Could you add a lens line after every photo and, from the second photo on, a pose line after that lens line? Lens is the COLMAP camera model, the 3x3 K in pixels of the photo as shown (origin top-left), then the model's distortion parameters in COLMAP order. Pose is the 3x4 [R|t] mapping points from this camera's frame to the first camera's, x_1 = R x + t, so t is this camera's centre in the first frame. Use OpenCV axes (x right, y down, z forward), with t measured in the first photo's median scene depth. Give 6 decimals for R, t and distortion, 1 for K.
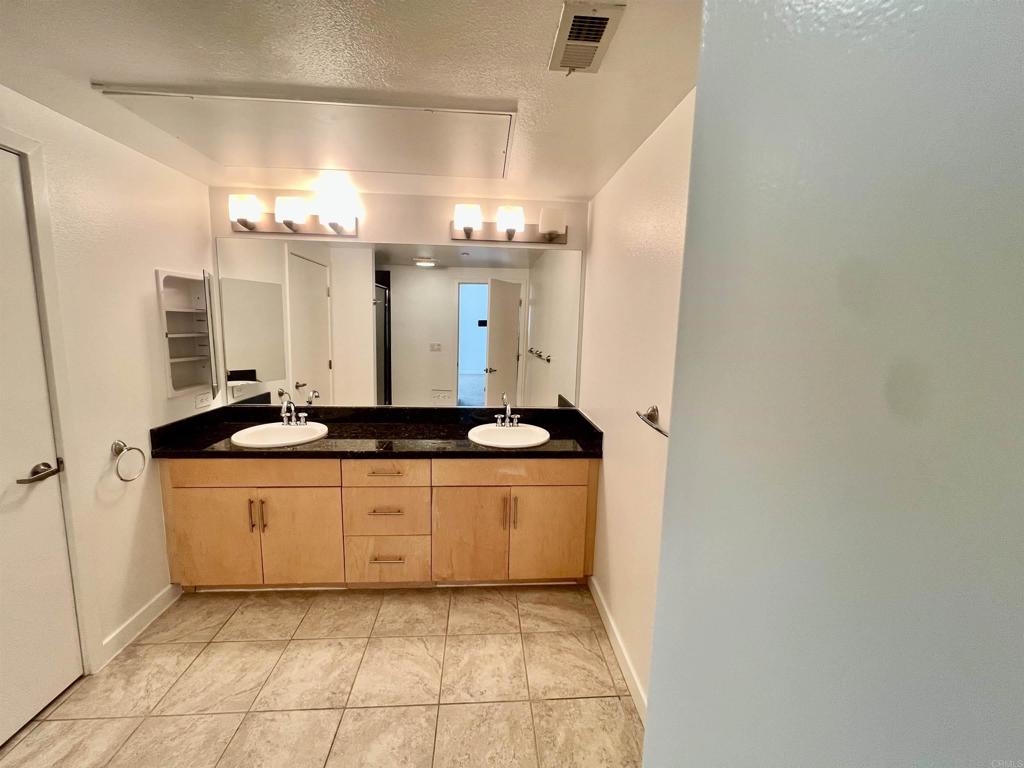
lens RADIAL K [[411.6, 0, 511.3], [0, 411.6, 379.3], [0, 0, 1]] dist [-0.003236, -0.000316]
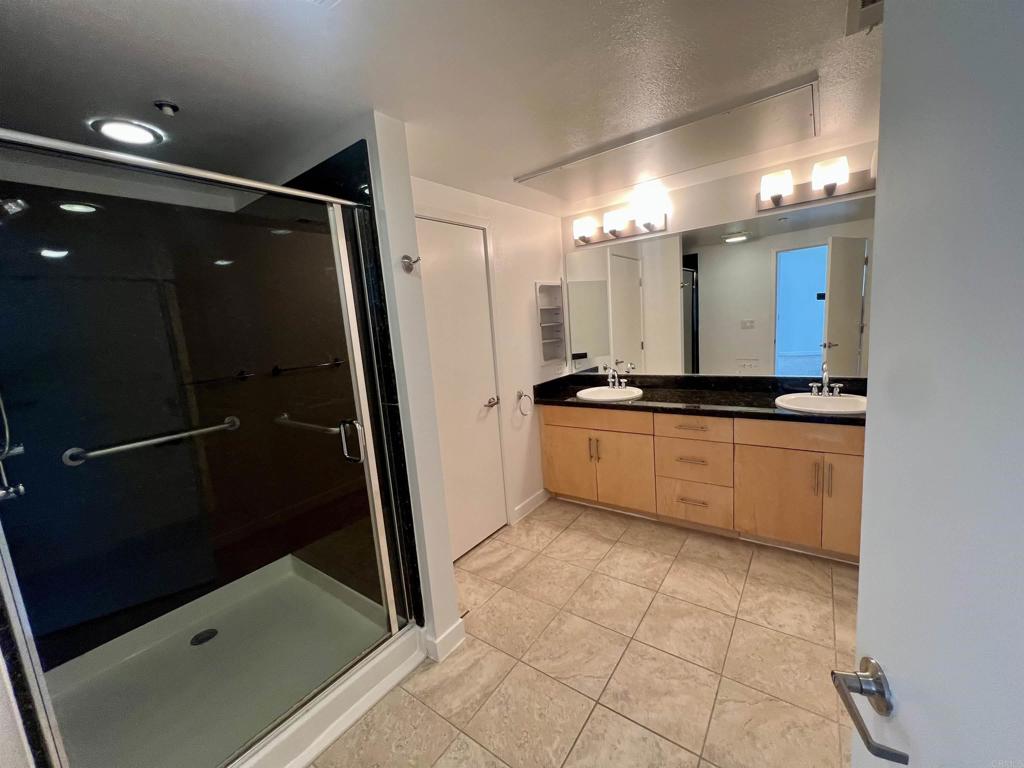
lens RADIAL K [[411.6, 0, 511.3], [0, 411.6, 379.3], [0, 0, 1]] dist [-0.003236, -0.000316]
pose [[0.754208, 0.008104, -0.656586, 0.078017], [0.009503, 0.999684, 0.023255, 0.056940], [0.656567, -0.023778, 0.753893, -0.217846]]
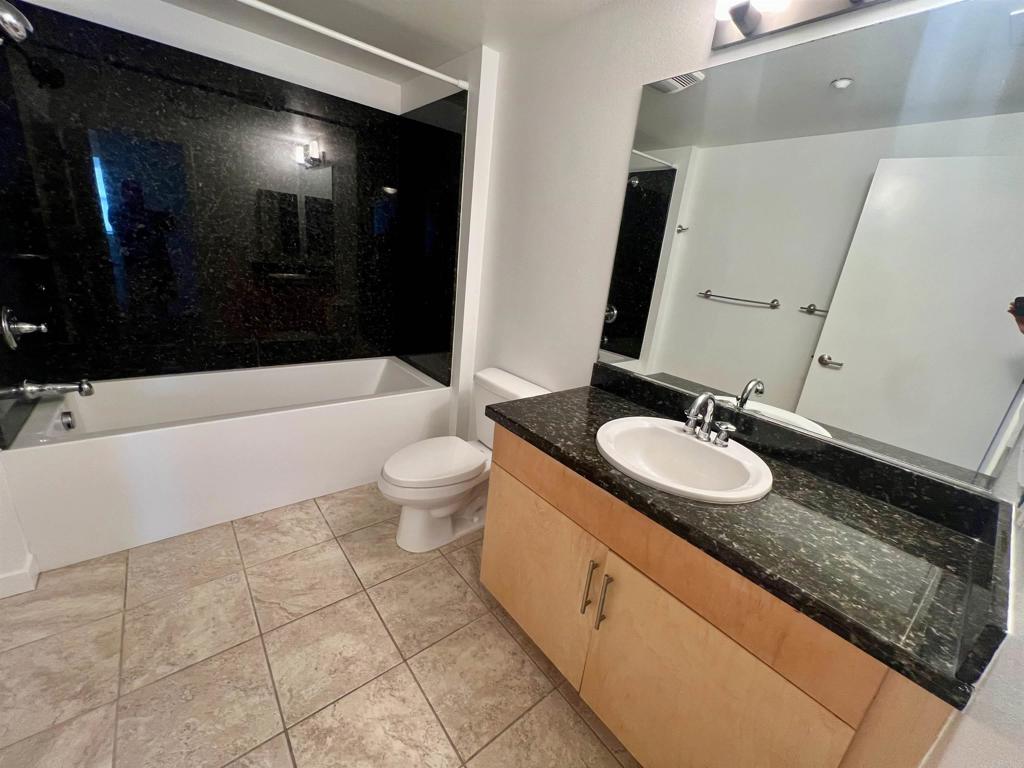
lens RADIAL K [[411.6, 0, 511.3], [0, 411.6, 379.3], [0, 0, 1]] dist [-0.003236, -0.000316]
pose [[0.592228, 0.283412, -0.754284, -0.342362], [-0.195156, 0.958682, 0.206984, -0.028547], [0.781780, 0.024621, 0.623068, 0.543669]]
